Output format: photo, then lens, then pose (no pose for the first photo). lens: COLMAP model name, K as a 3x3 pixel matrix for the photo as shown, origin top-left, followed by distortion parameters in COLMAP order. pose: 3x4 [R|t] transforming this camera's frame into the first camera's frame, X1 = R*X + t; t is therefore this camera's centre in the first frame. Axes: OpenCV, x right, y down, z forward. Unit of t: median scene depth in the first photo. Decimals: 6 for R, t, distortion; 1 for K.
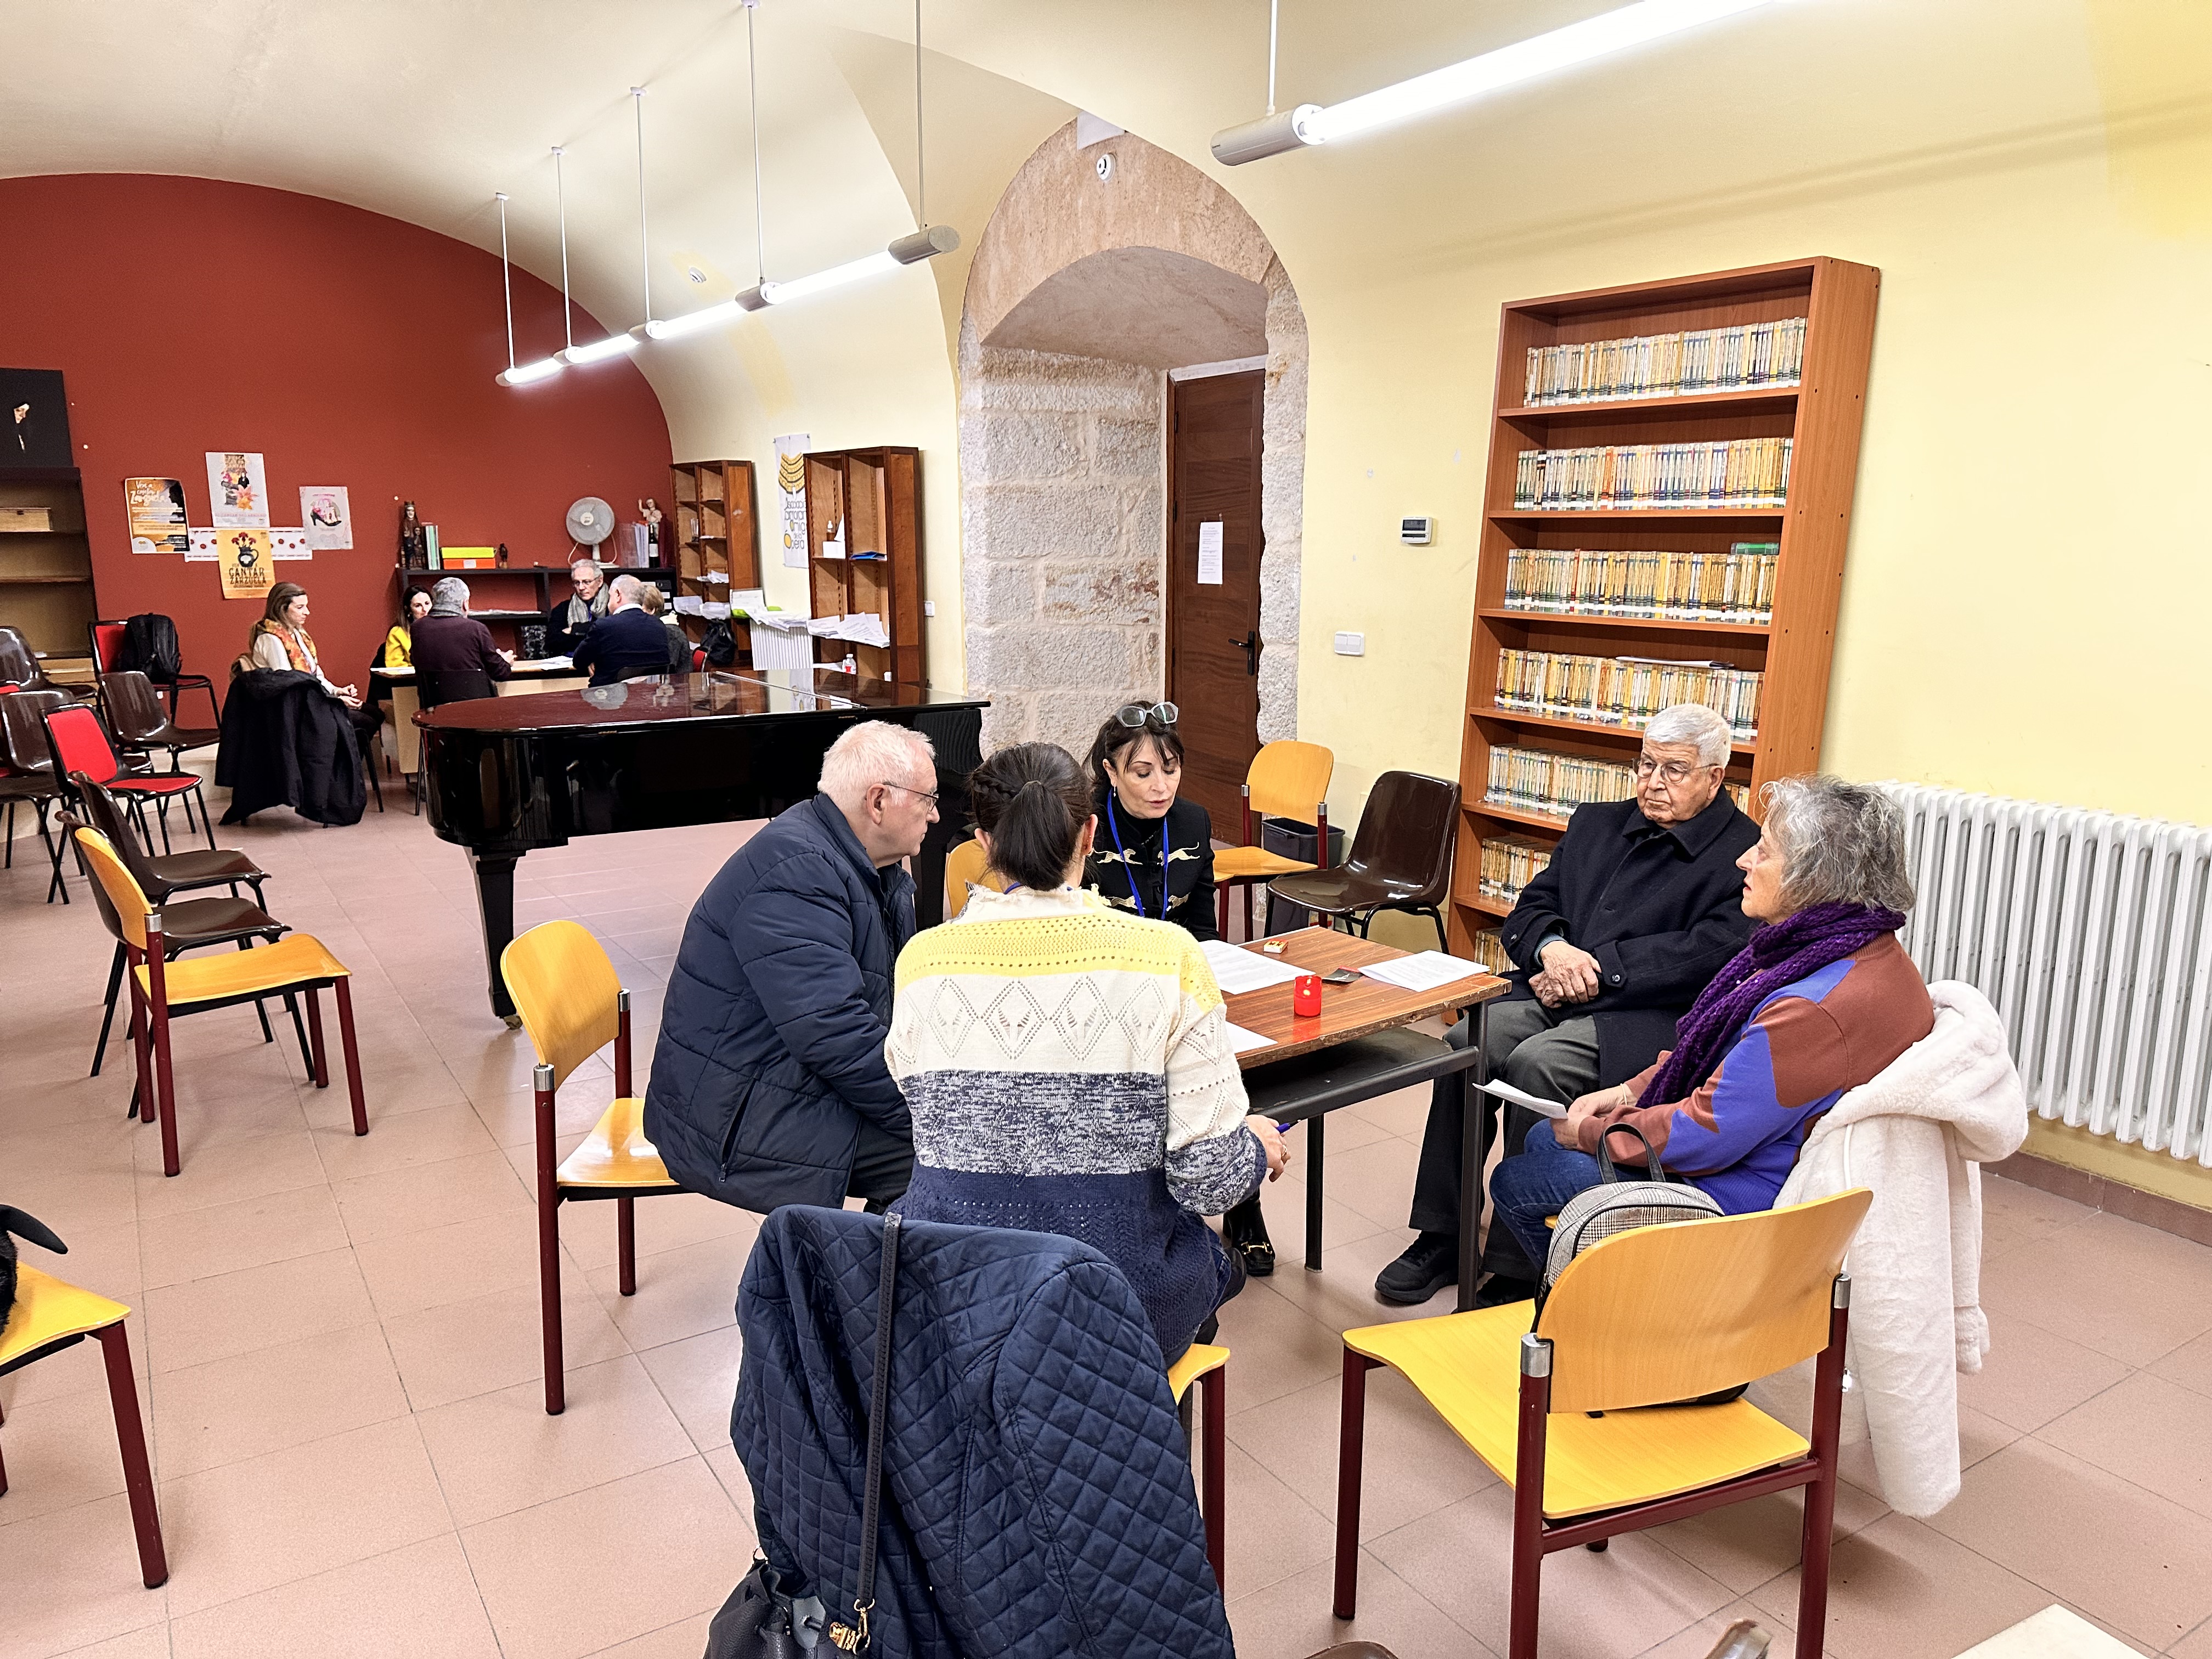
lens RADIAL K [[1558.7, 0, 1106.0], [0, 1558.7, 829.5], [0, 0, 1]] dist [0.029090, -0.080540]
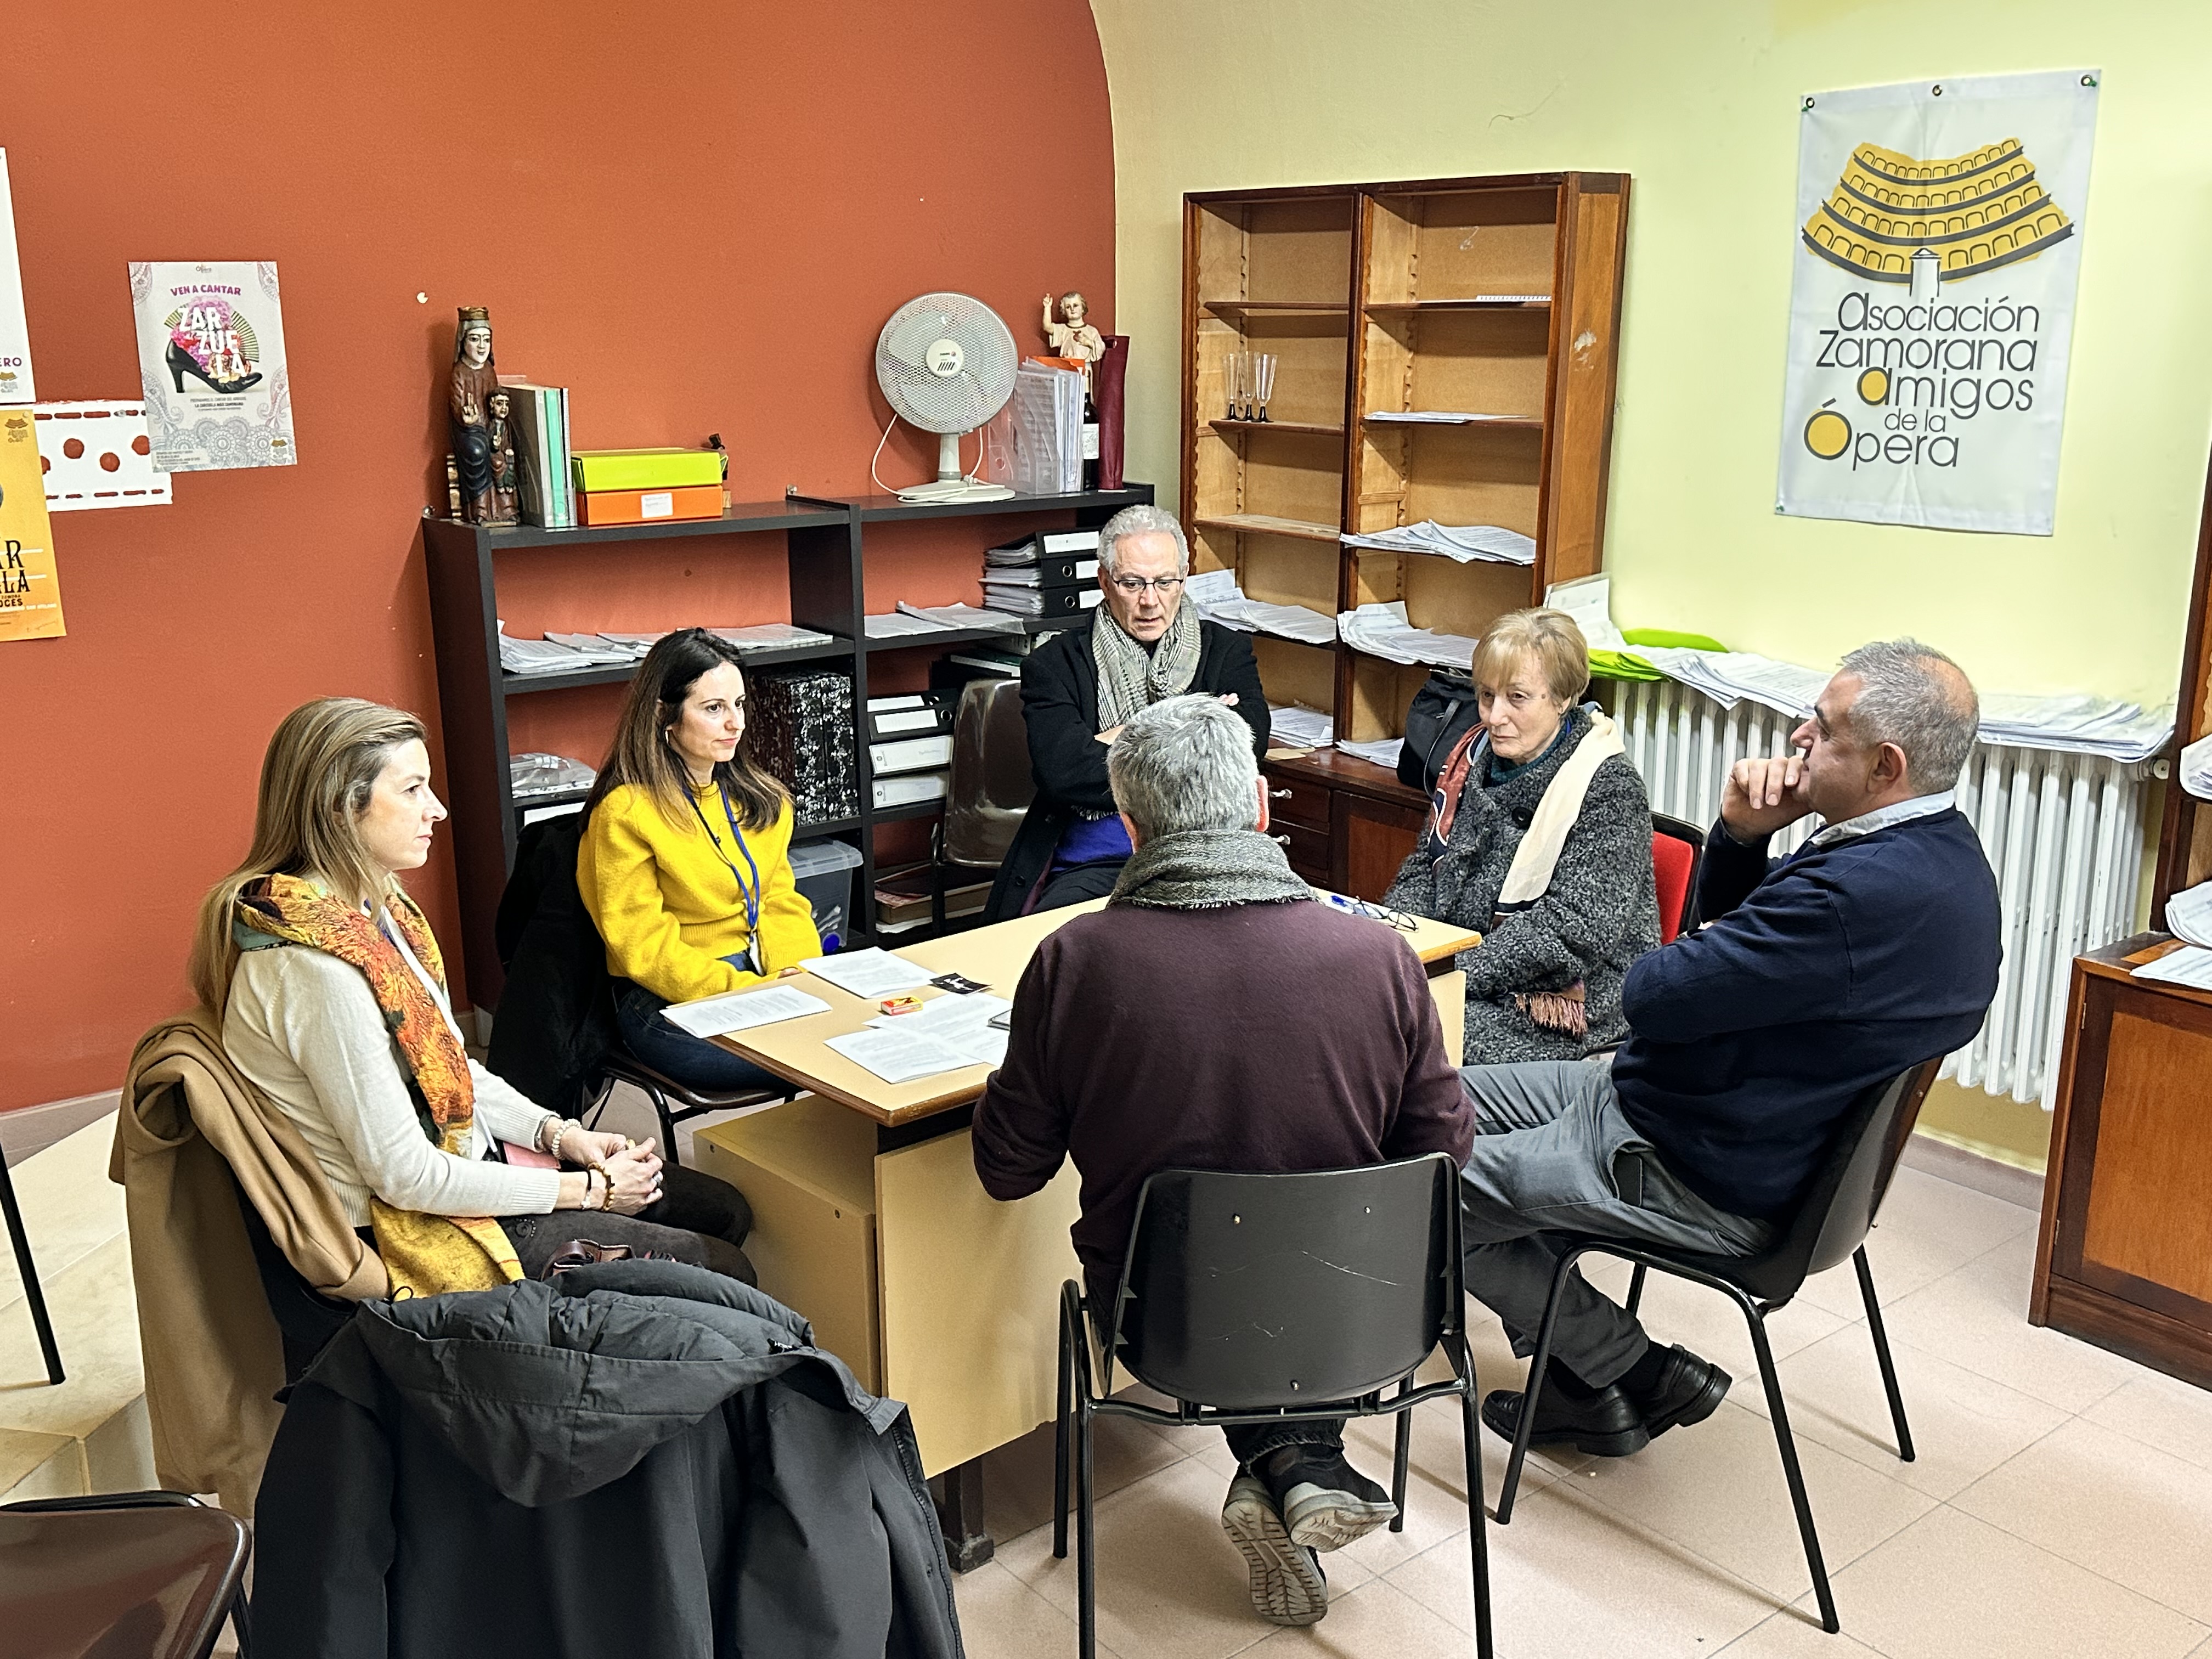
lens RADIAL K [[2105.9, 0, 1128.3], [0, 2105.9, 838.8], [0, 0, 1]] dist [0.096799, -0.286844]
pose [[0.993900, -0.031656, 0.105642, -1.283932], [0.026230, 0.998284, 0.052362, -0.433525], [-0.107118, -0.049272, 0.993025, 1.975764]]
